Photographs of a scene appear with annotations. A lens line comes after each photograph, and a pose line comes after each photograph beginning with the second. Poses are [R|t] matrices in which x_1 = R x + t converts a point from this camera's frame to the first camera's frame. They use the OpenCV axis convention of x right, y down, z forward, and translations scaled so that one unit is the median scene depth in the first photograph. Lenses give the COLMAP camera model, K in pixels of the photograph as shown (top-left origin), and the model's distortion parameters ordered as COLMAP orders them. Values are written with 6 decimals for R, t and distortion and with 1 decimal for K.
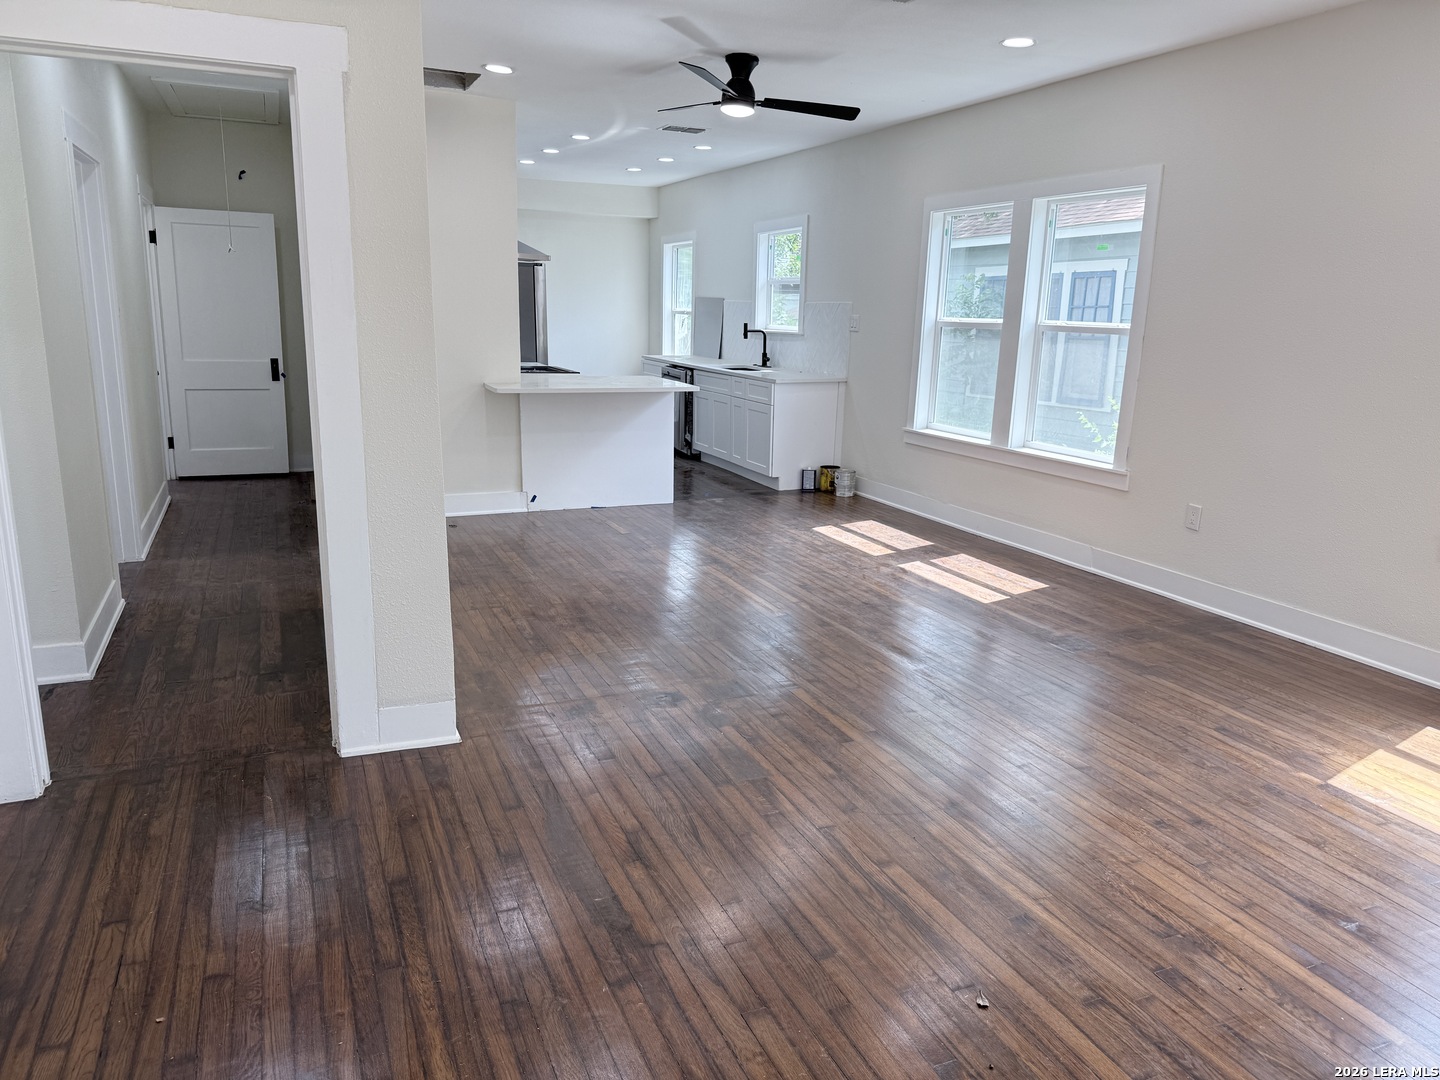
lens RADIAL K [[1006.3, 0, 720.0], [0, 1006.3, 540.0], [0, 0, 1]] dist [-0.050769, -0.002082]
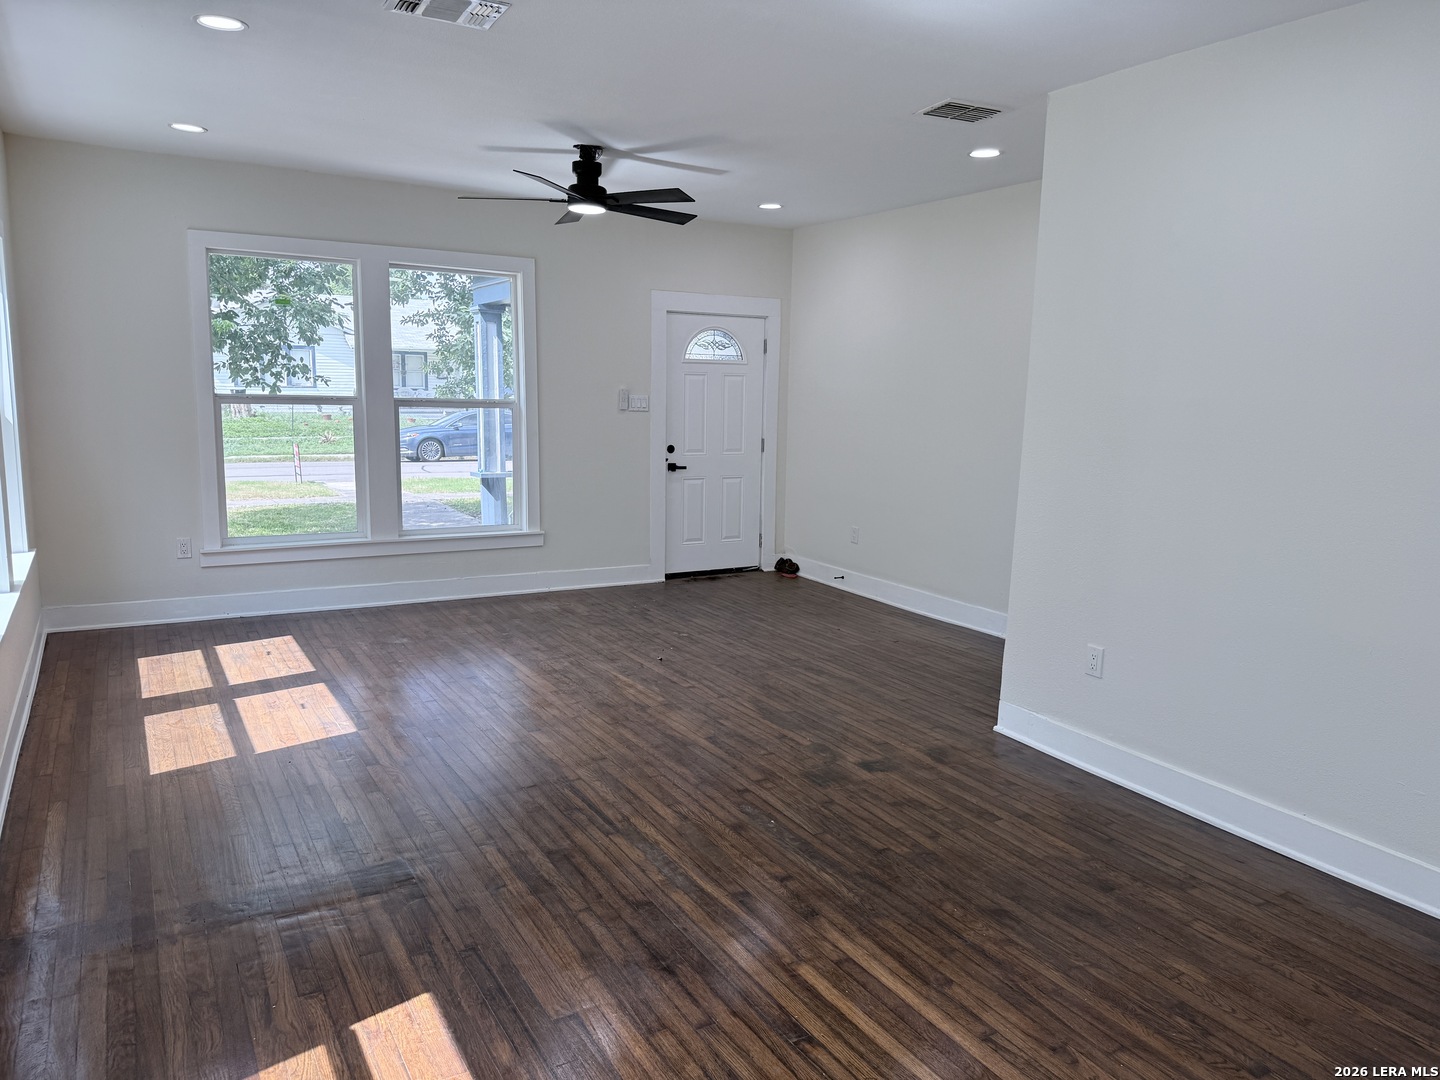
lens RADIAL K [[1006.3, 0, 720.0], [0, 1006.3, 540.0], [0, 0, 1]] dist [-0.050769, -0.002082]
pose [[-0.991341, -0.021105, -0.129609, 0.279029], [-0.067655, 0.928011, 0.366358, -0.491010], [0.112546, 0.371955, -0.921403, 2.045780]]
